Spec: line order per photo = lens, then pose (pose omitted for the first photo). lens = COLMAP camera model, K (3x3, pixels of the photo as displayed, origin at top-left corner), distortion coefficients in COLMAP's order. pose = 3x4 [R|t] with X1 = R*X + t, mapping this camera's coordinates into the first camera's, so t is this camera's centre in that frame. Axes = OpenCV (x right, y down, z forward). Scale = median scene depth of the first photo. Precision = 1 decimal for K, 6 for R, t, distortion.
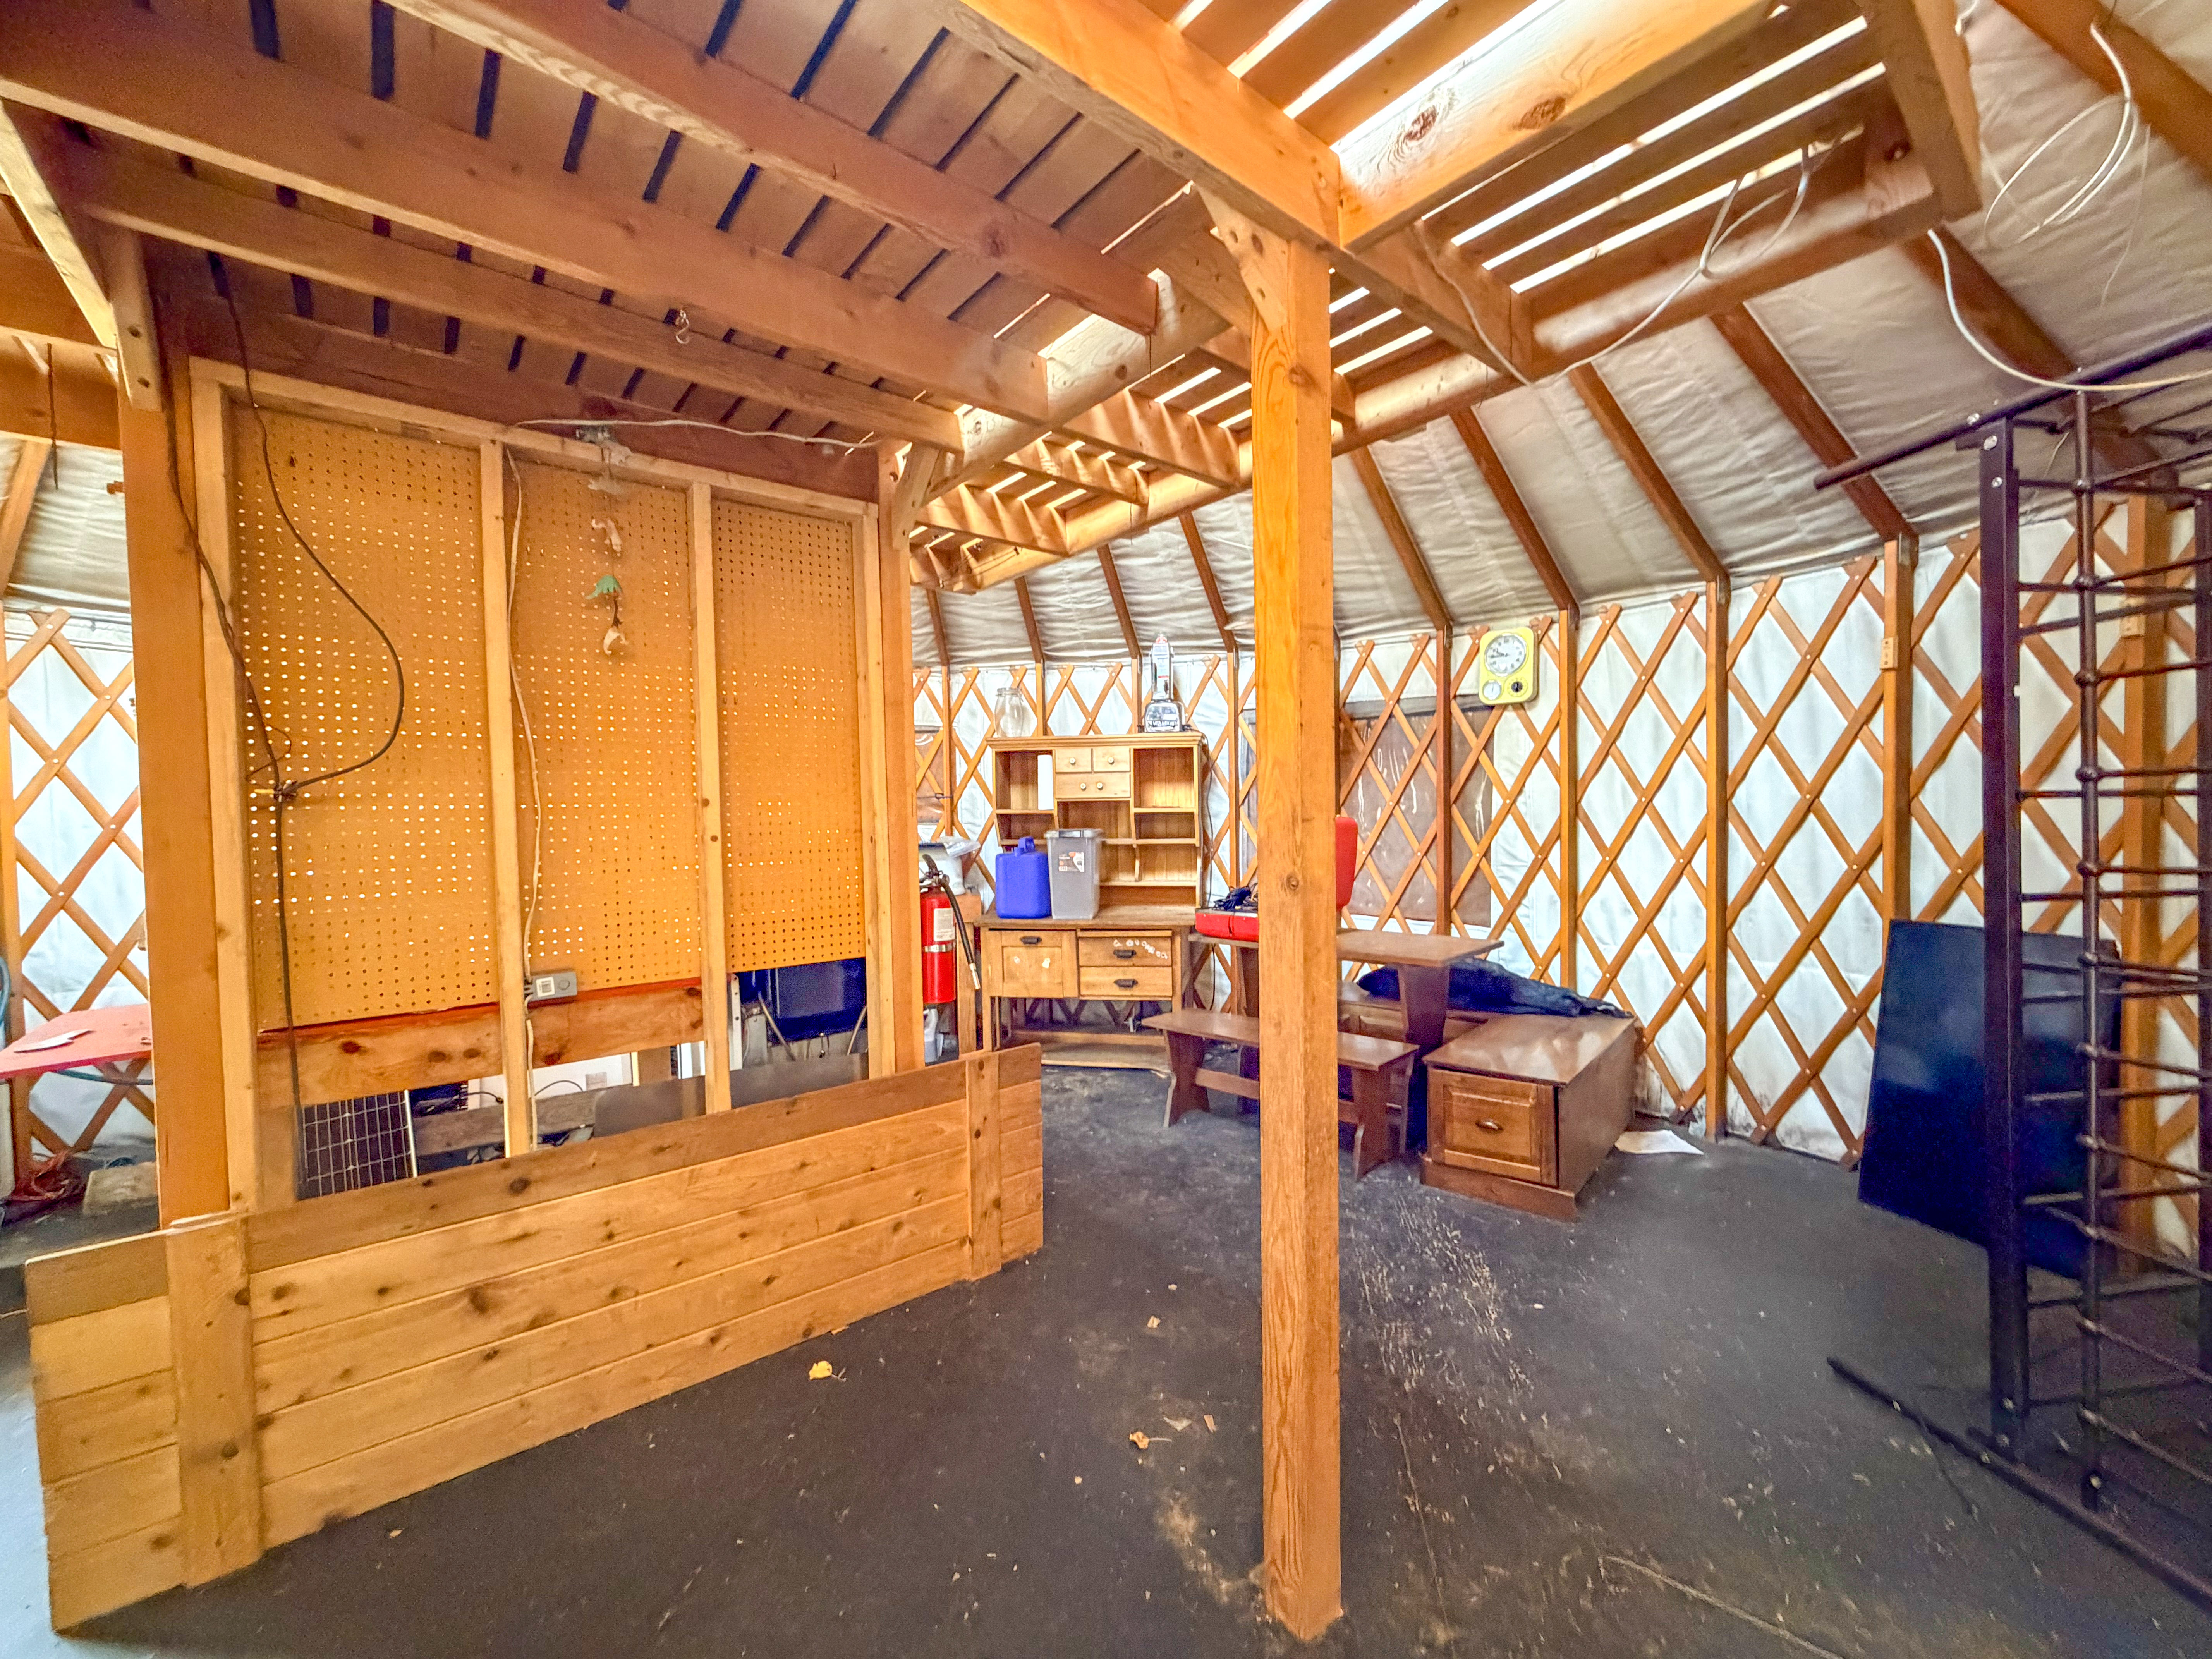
lens RADIAL K [[883.4, 0, 1096.9], [0, 883.4, 829.4], [0, 0, 1]] dist [0.000351, 0.000252]
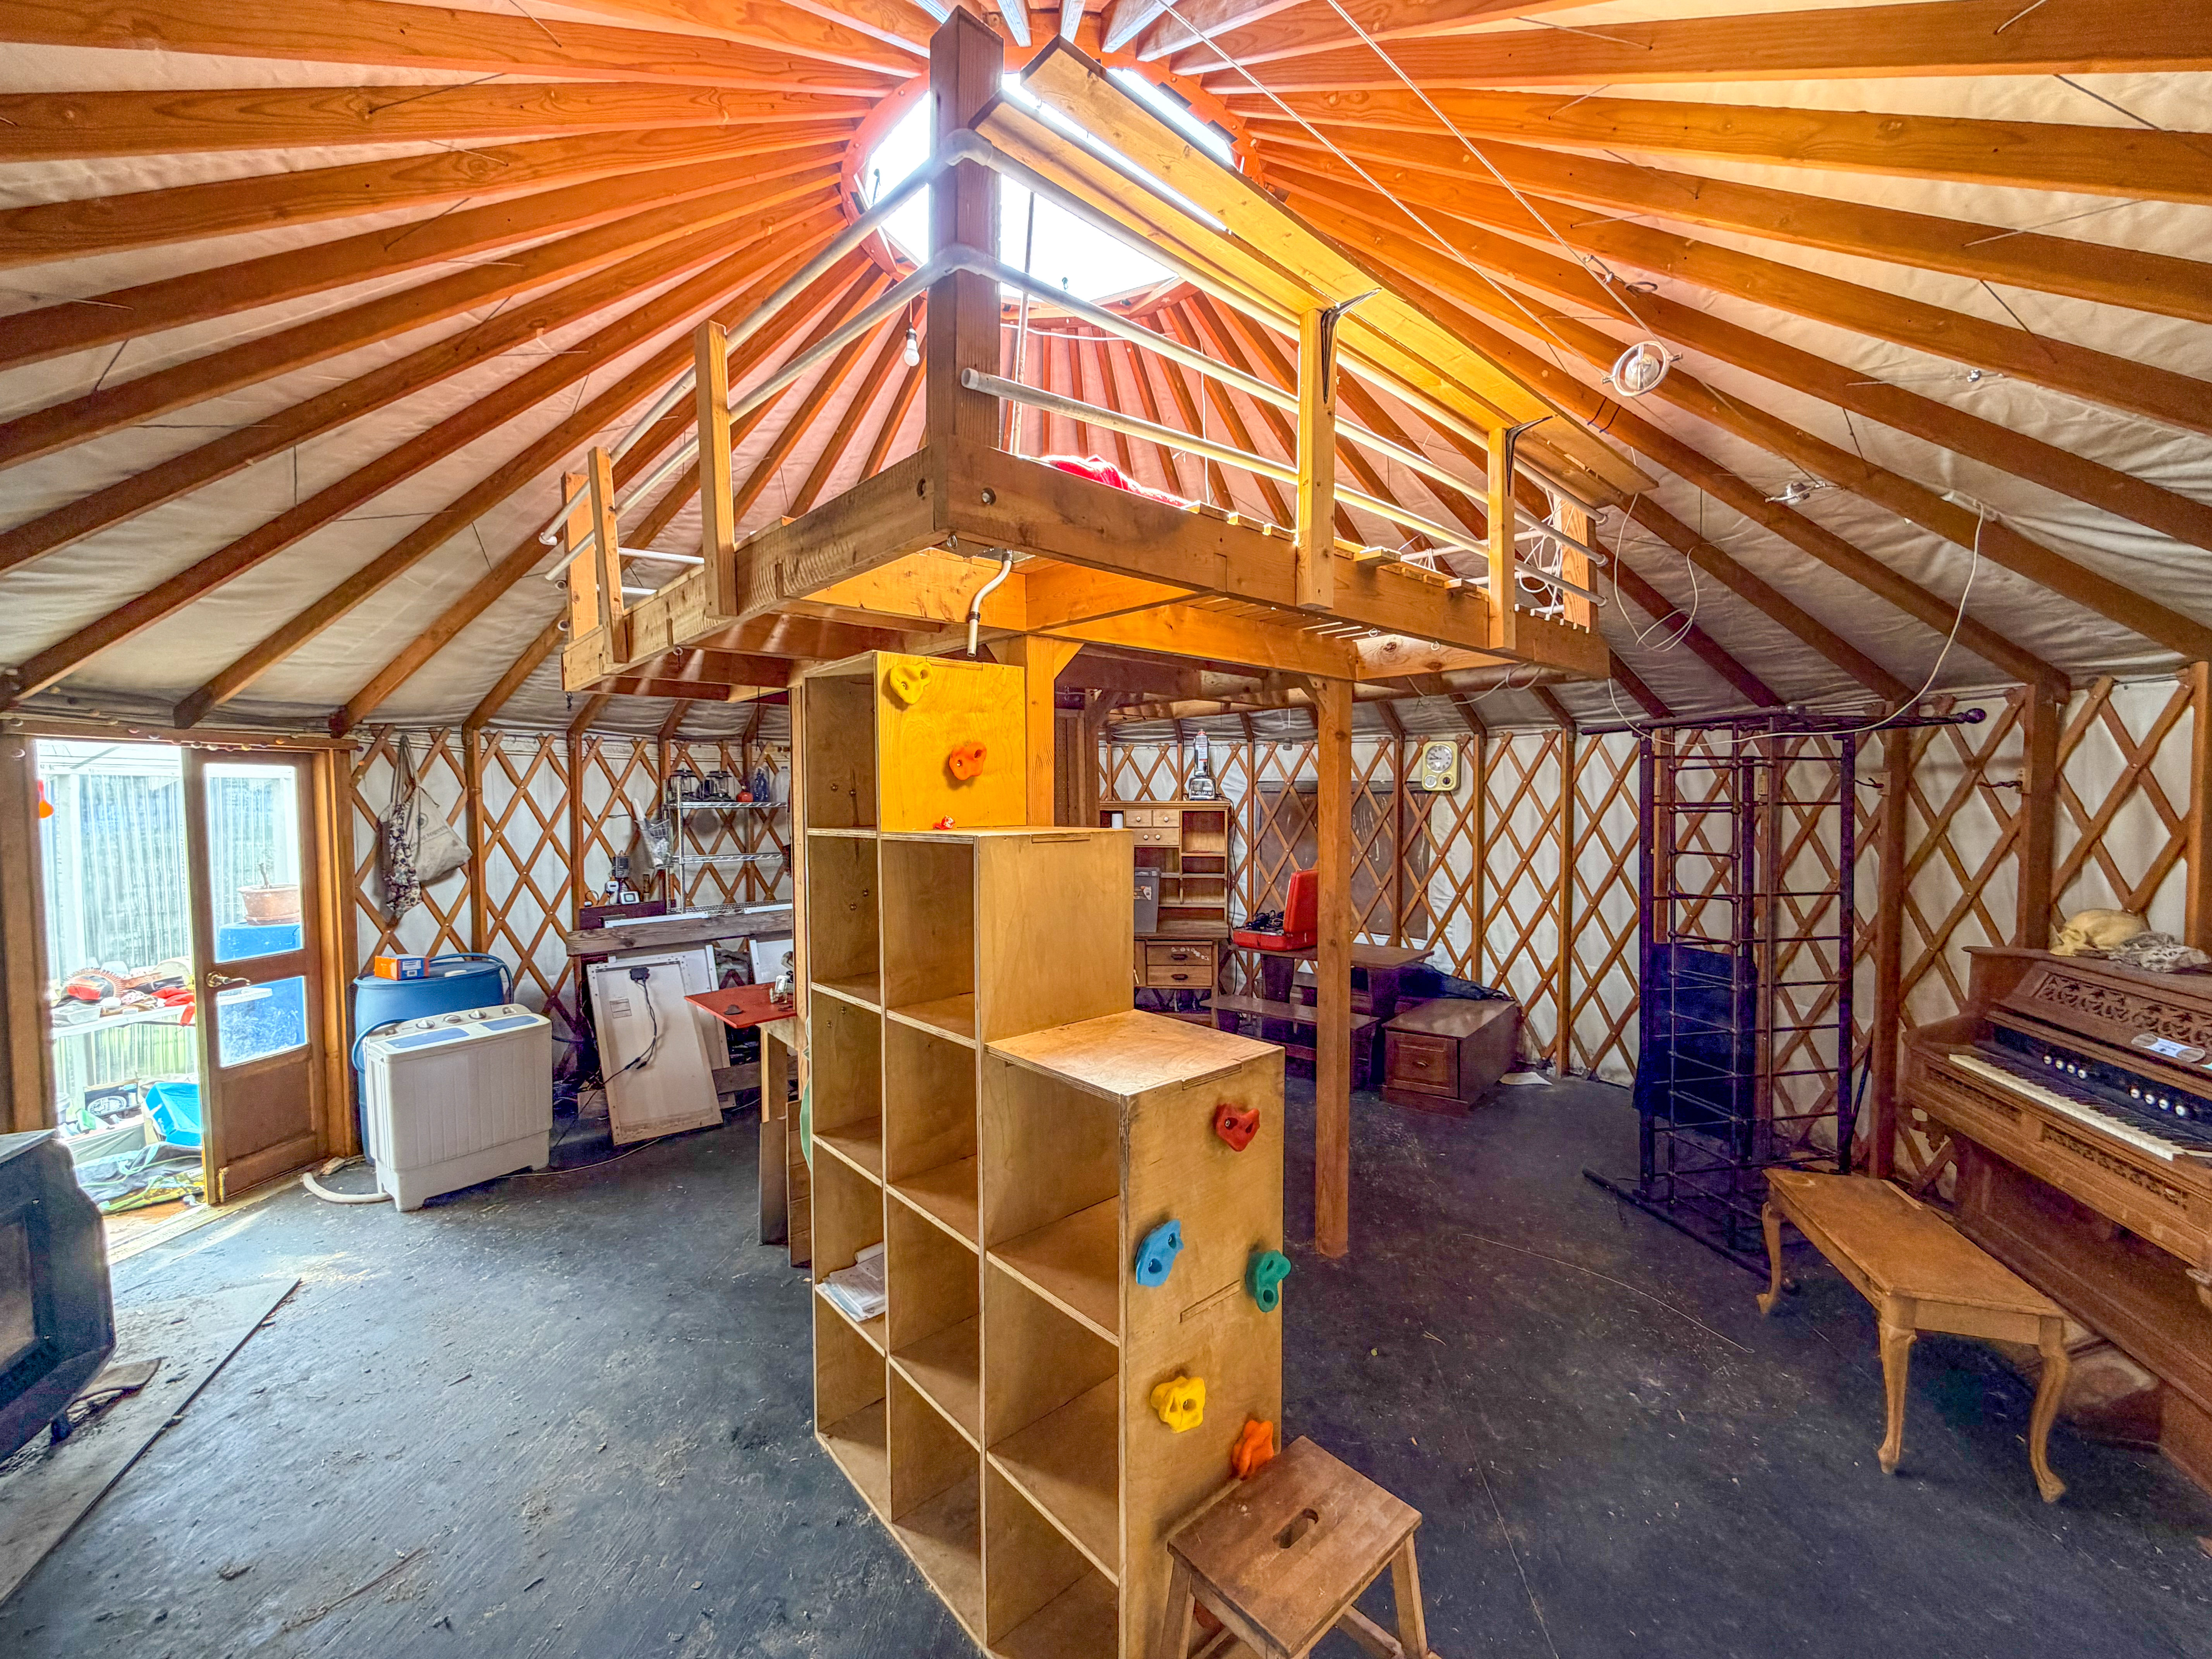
lens RADIAL K [[883.4, 0, 1098.4], [0, 883.4, 826.0], [0, 0, 1]] dist [0.000351, 0.000252]
pose [[0.998884, 0.009518, 0.046259, -0.196790], [-0.010069, 0.999881, 0.011699, -0.103317], [-0.046142, -0.012152, 0.998861, -0.506614]]
